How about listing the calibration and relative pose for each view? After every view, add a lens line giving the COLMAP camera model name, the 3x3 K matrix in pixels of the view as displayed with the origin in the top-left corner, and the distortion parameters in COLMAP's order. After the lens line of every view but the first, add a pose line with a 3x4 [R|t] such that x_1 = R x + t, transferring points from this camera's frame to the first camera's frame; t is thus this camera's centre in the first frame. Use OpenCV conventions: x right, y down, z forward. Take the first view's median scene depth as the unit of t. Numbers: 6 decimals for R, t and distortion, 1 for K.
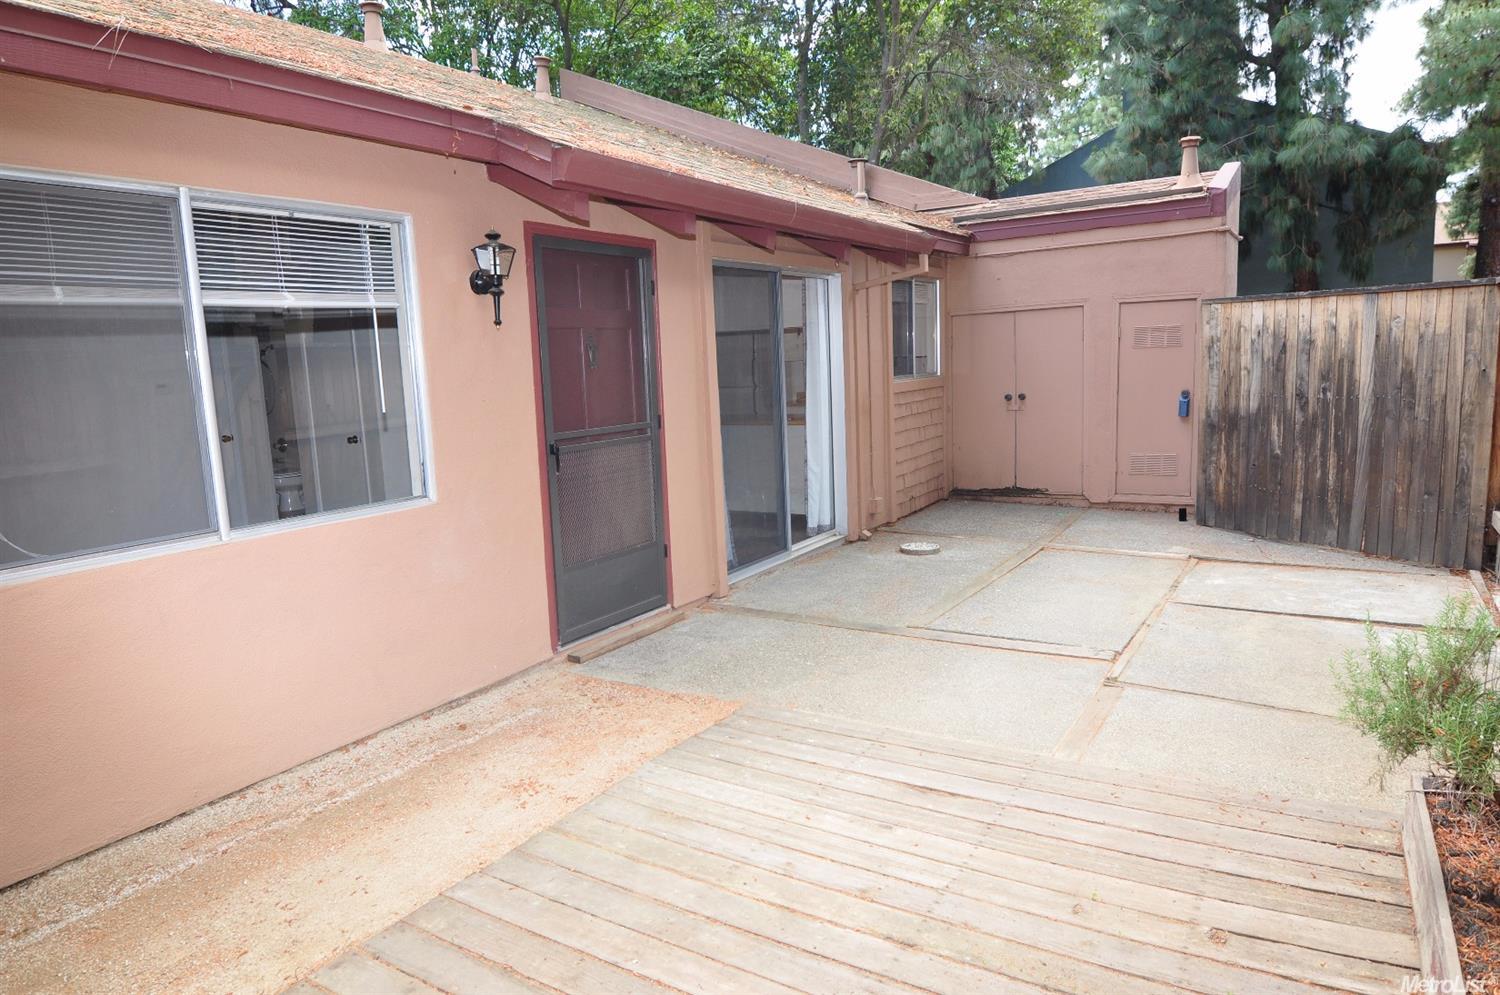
lens RADIAL K [[939.8, 0, 745.8], [0, 939.8, 501.0], [0, 0, 1]] dist [0.004753, -0.019123]
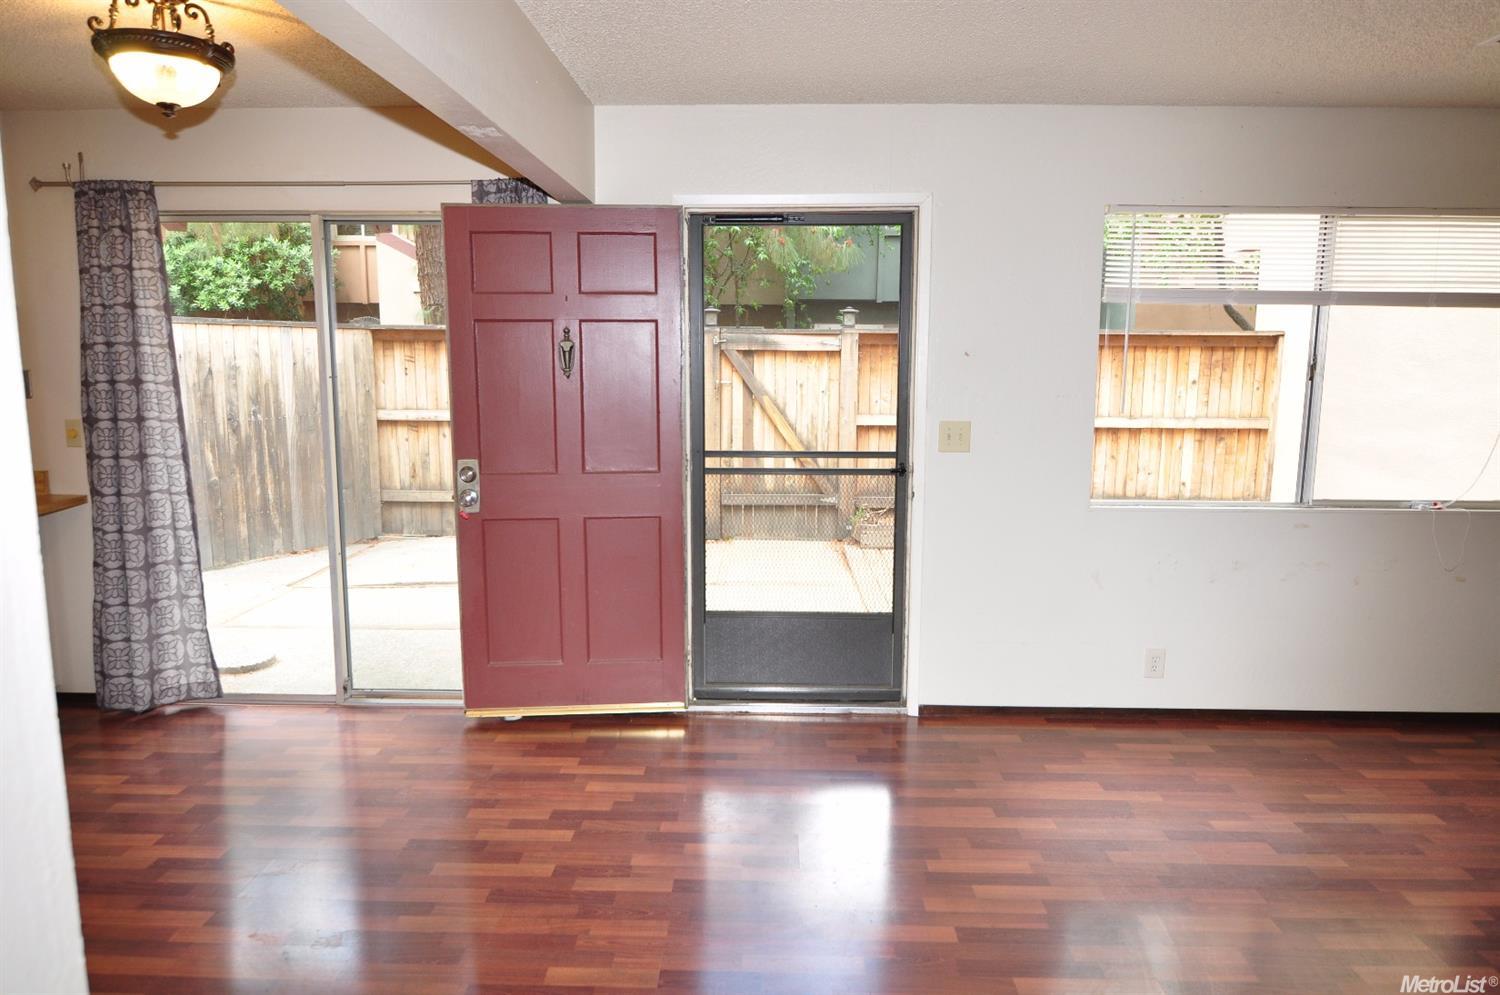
lens RADIAL K [[939.8, 0, 745.0], [0, 939.8, 489.9], [0, 0, 1]] dist [0.004753, -0.019123]
pose [[-0.510595, -0.083079, 0.855798, -0.571301], [0.145393, 0.972645, 0.181167, -0.140070], [-0.847439, 0.216930, -0.484549, 1.023780]]
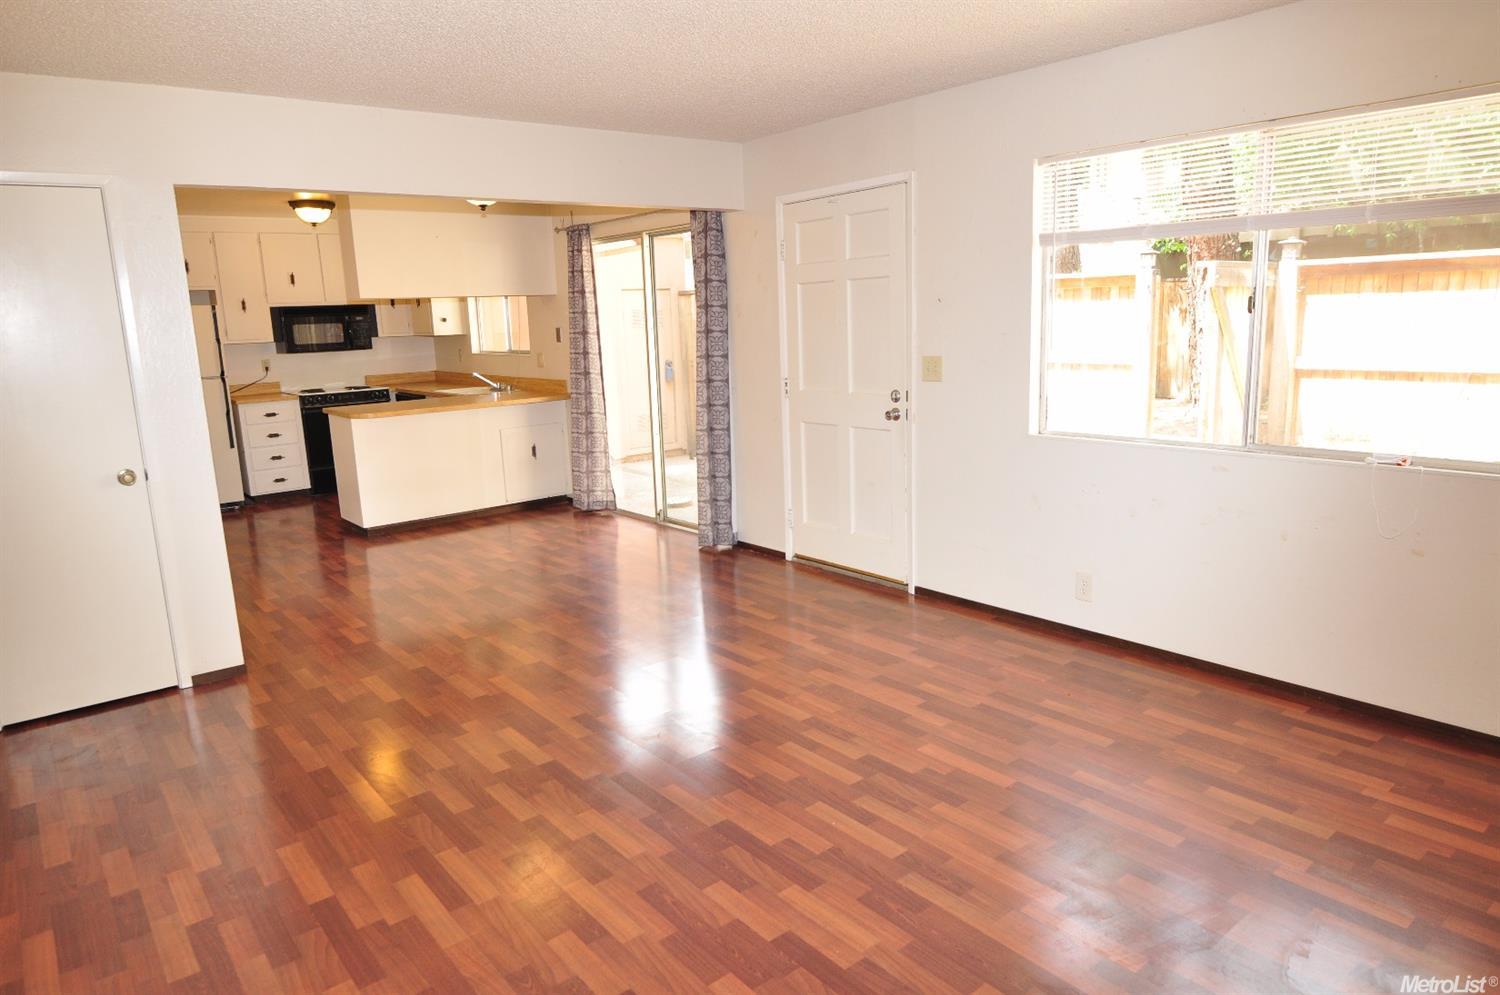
lens RADIAL K [[939.8, 0, 746.0], [0, 939.8, 491.9], [0, 0, 1]] dist [0.004753, -0.019123]
pose [[0.319944, -0.146502, 0.936041, -0.837234], [0.165356, 0.981443, 0.097089, -0.055912], [-0.932895, 0.123717, 0.338232, 0.566264]]
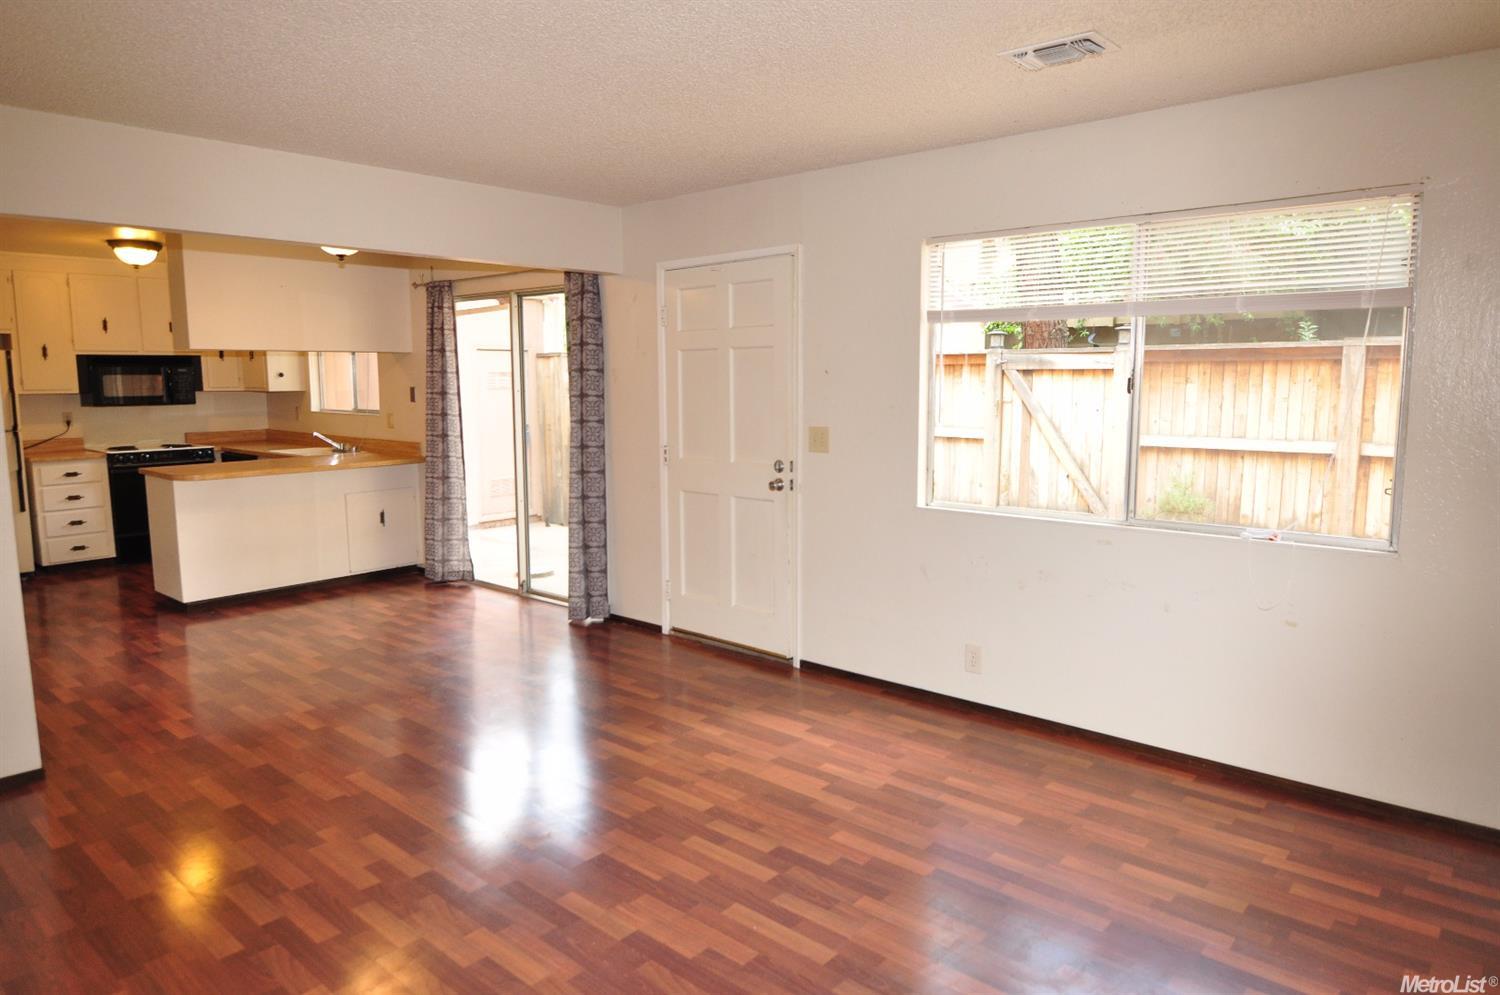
lens RADIAL K [[939.8, 0, 746.7], [0, 939.8, 491.3], [0, 0, 1]] dist [0.004753, -0.019123]
pose [[0.156858, -0.077786, 0.984553, -0.823361], [0.146813, 0.987654, 0.054641, -0.062614], [-0.976648, 0.135974, 0.166341, 0.601490]]
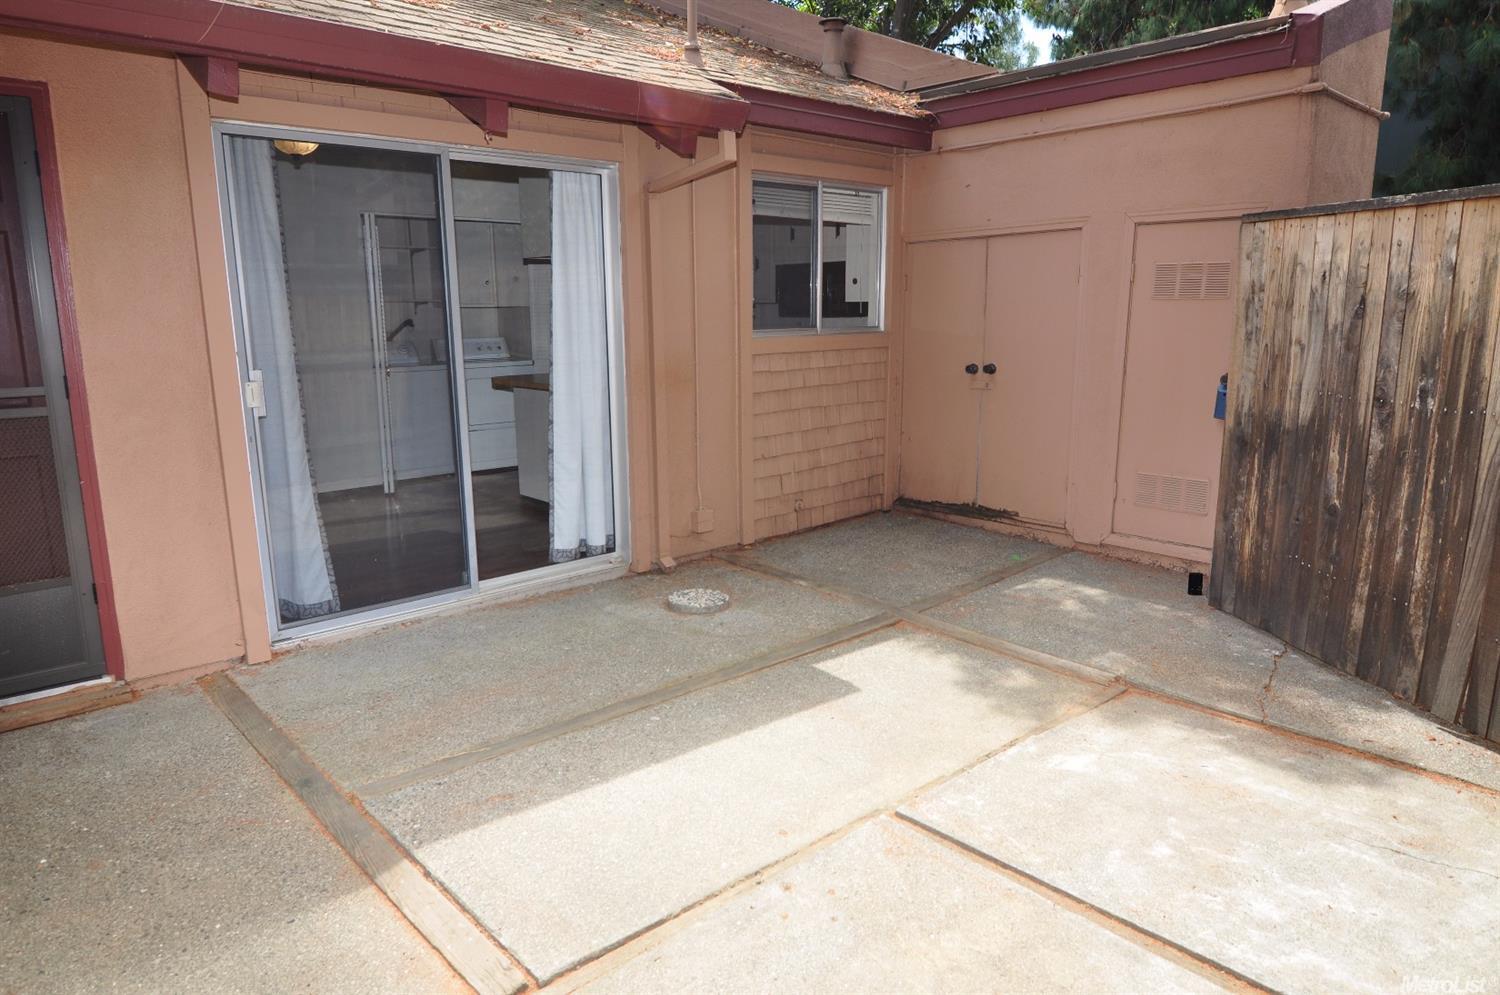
lens RADIAL K [[939.8, 0, 743.7], [0, 939.8, 498.5], [0, 0, 1]] dist [0.004753, -0.019123]
pose [[0.962584, 0.088673, -0.256066, 0.383927], [-0.073643, 0.994983, 0.067719, -0.066588], [0.260786, -0.046328, 0.964284, 0.402316]]
